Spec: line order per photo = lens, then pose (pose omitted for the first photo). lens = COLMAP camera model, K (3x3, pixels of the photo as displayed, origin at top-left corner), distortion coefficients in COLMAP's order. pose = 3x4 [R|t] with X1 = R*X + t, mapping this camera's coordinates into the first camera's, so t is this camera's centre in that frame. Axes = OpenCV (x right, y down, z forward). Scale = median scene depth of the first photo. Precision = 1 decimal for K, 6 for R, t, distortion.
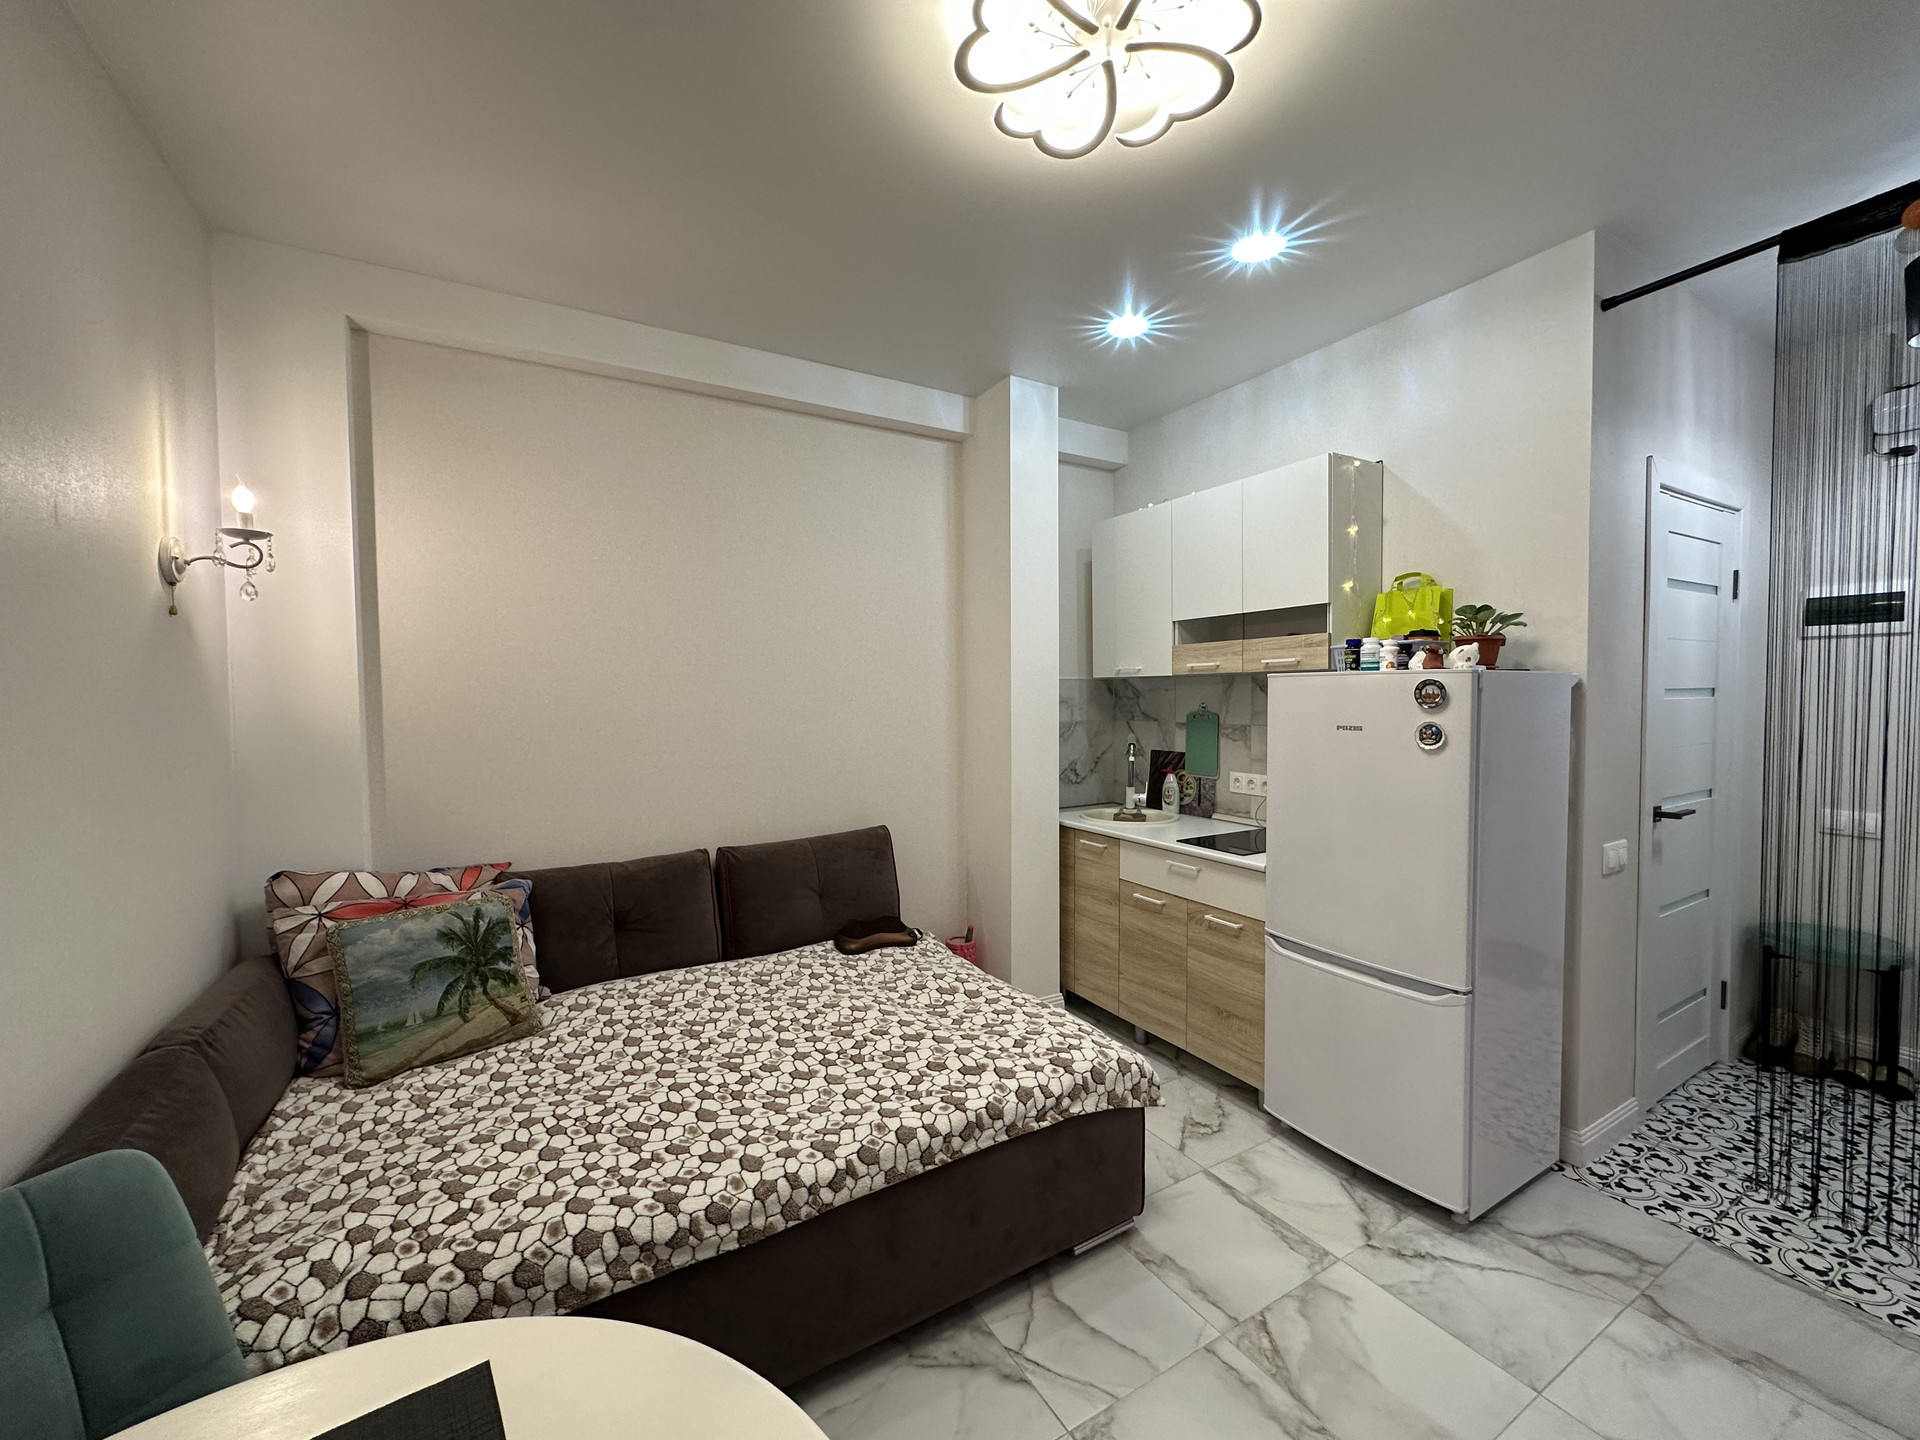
lens RADIAL K [[769.9, 0, 964.6], [0, 769.9, 717.1], [0, 0, 1]] dist [0.000035, 0.001274]
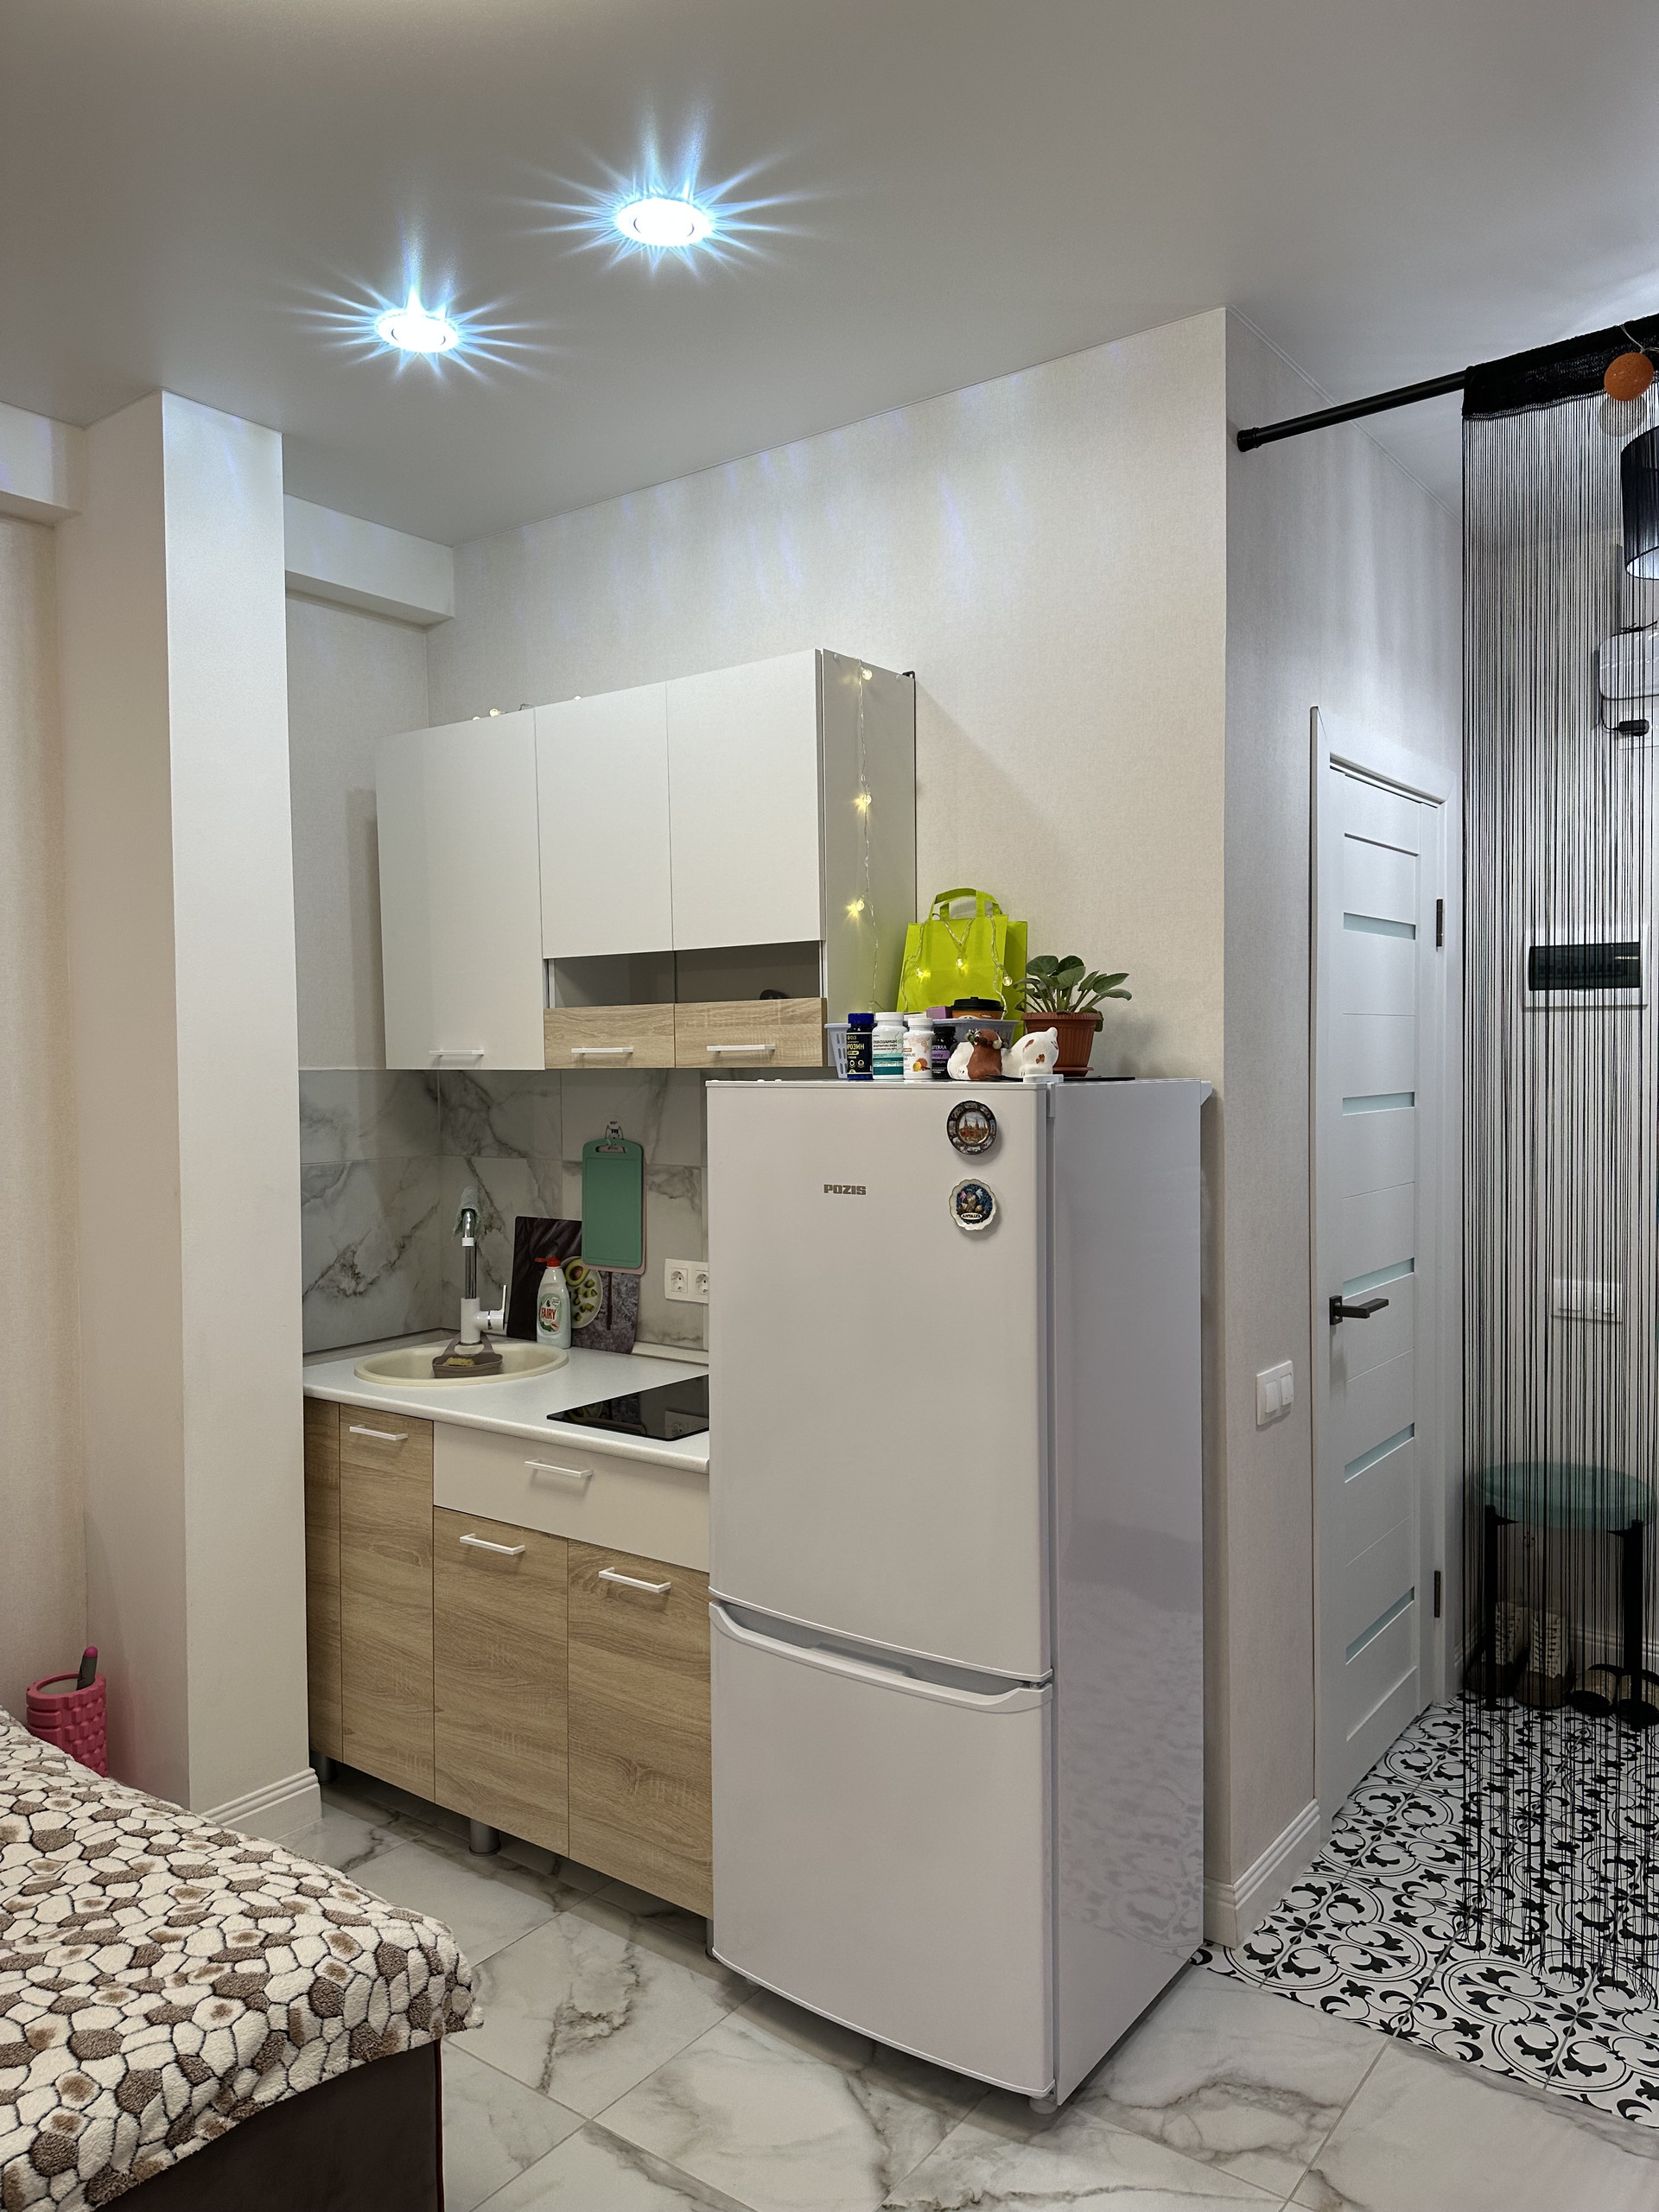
lens RADIAL K [[1571.9, 0, 828.5], [0, 1571.9, 1101.3], [0, 0, 1]] dist [0.039497, -0.029893]
pose [[0.924296, -0.012819, 0.381461, 0.075859], [0.015142, 0.999881, -0.003089, -0.037086], [-0.381375, 0.008631, 0.924380, 0.024136]]
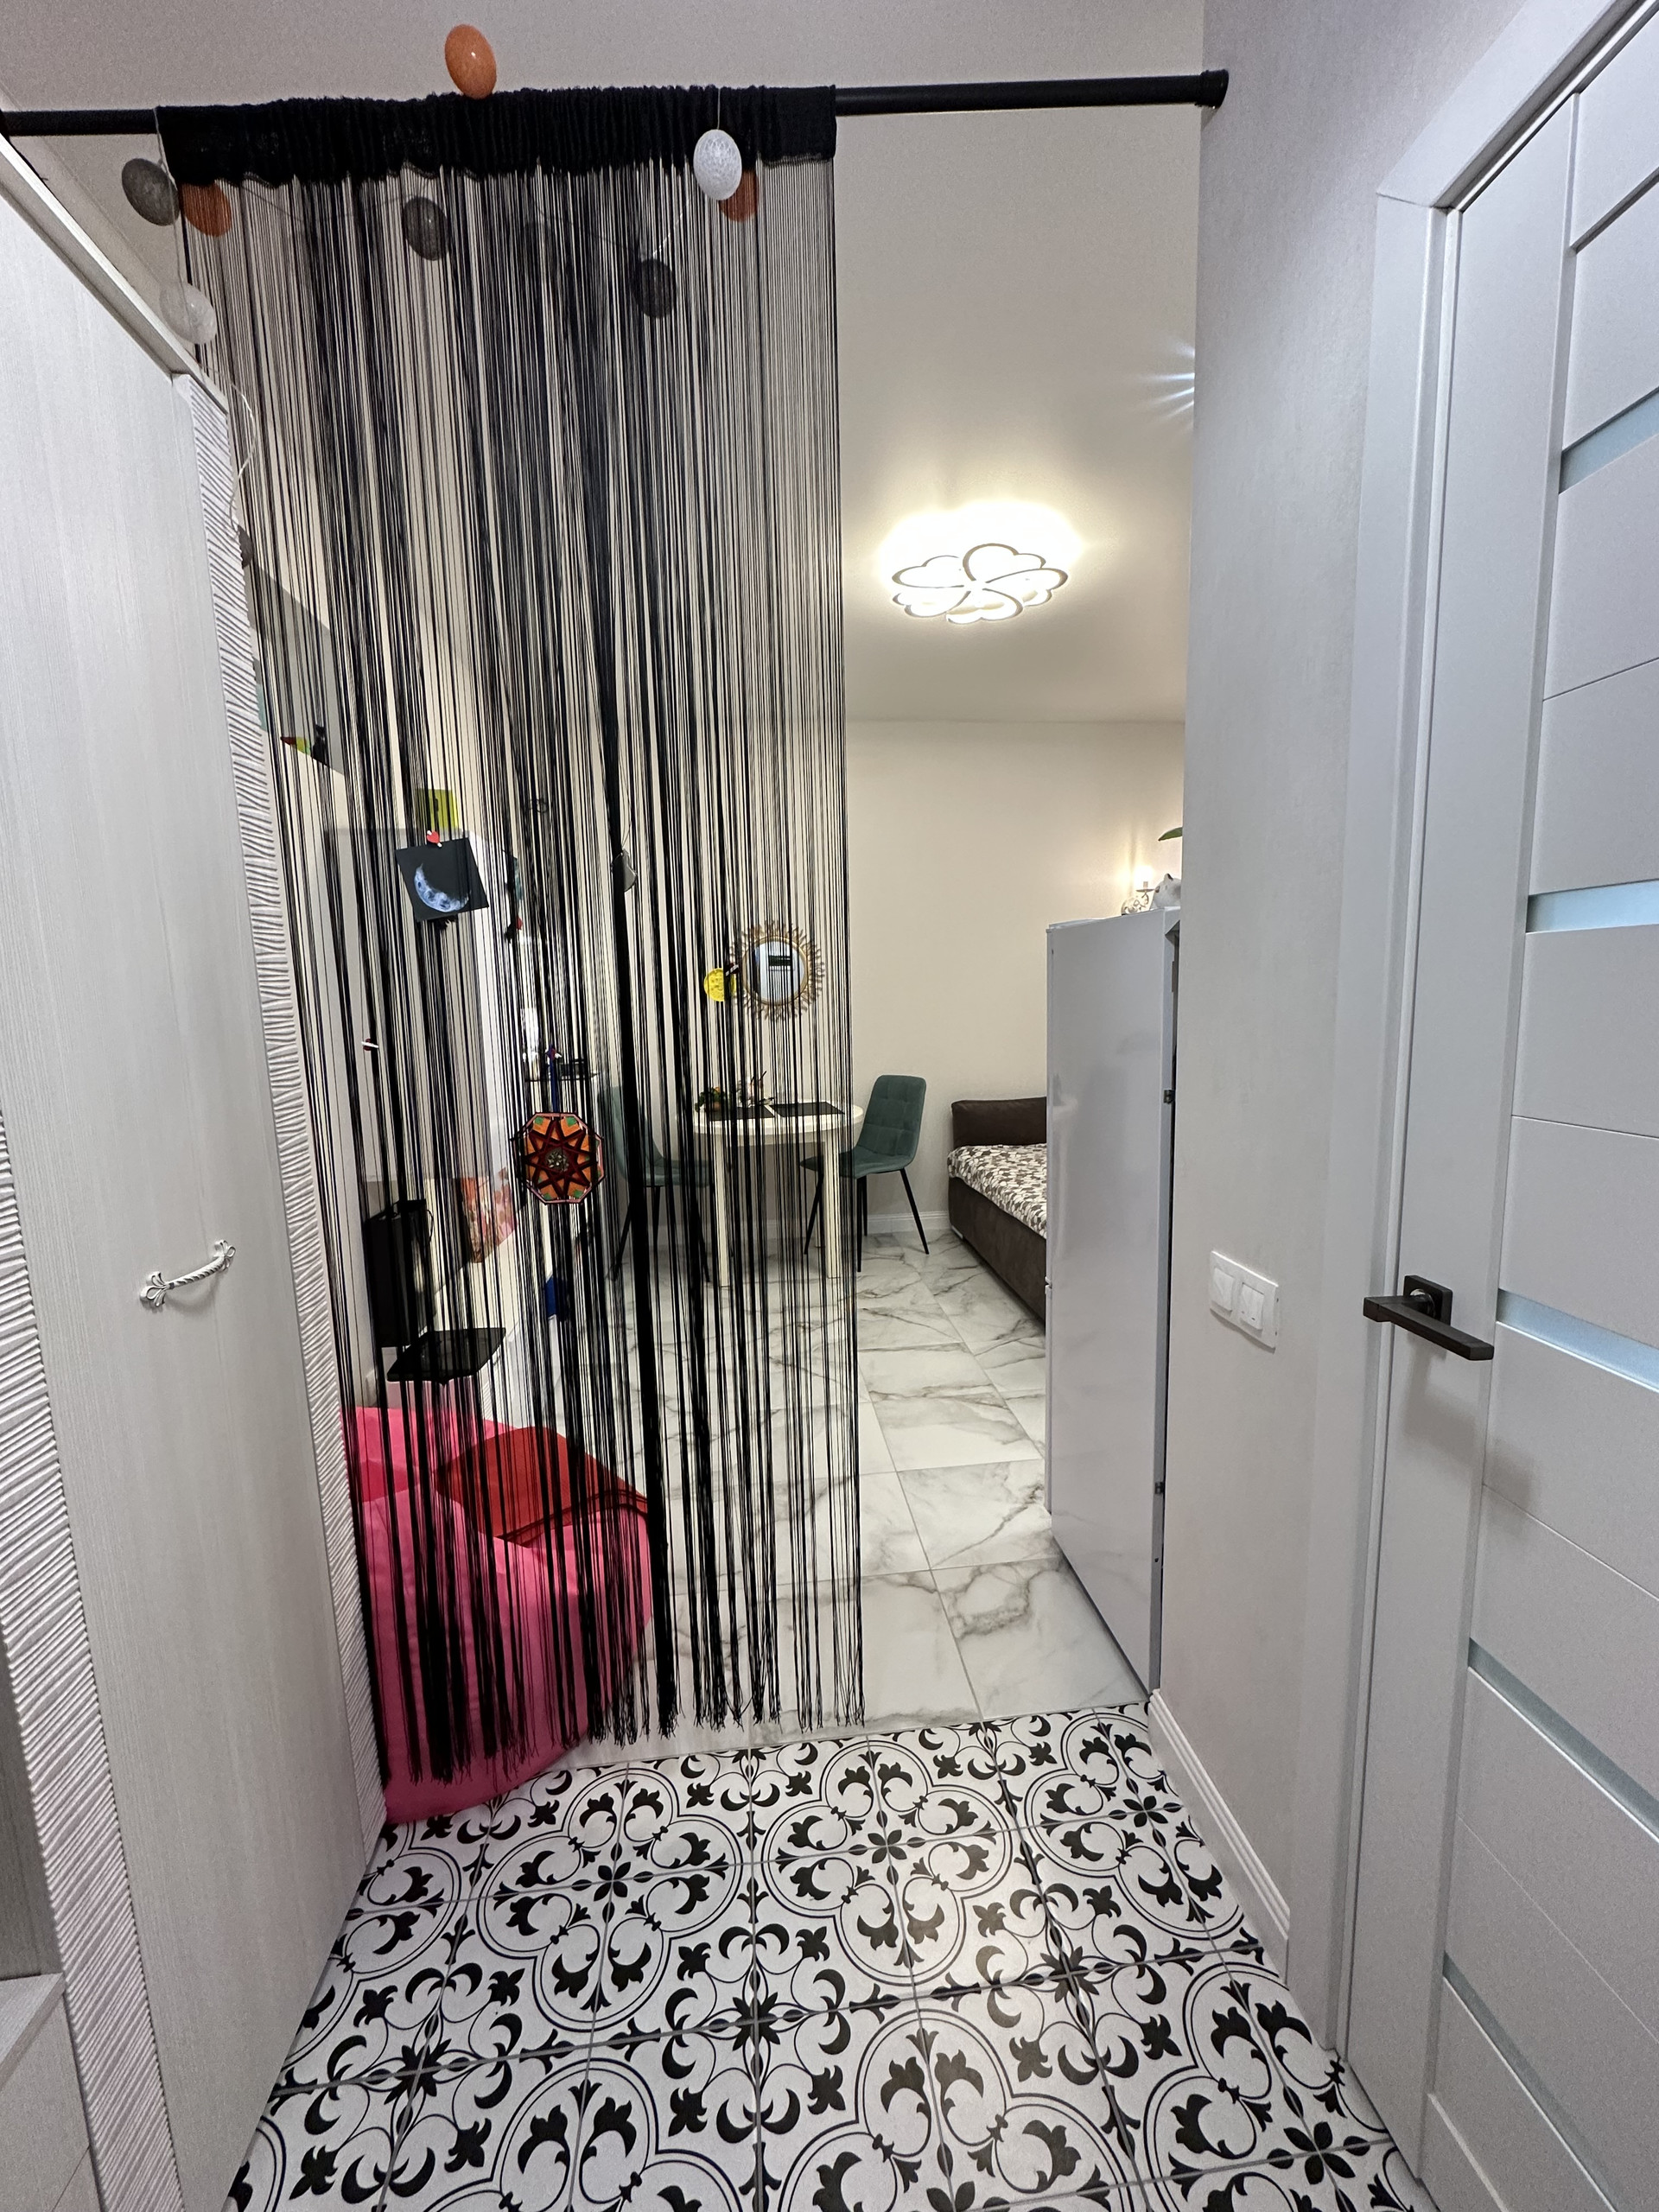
lens RADIAL K [[887.0, 0, 836.0], [0, 887.0, 1110.8], [0, 0, 1]] dist [0.000035, 0.001274]
pose [[-0.412060, 0.137181, -0.900771, 1.327923], [0.005594, 0.988964, 0.148053, -0.006943], [0.911139, 0.055968, -0.408280, 0.938341]]
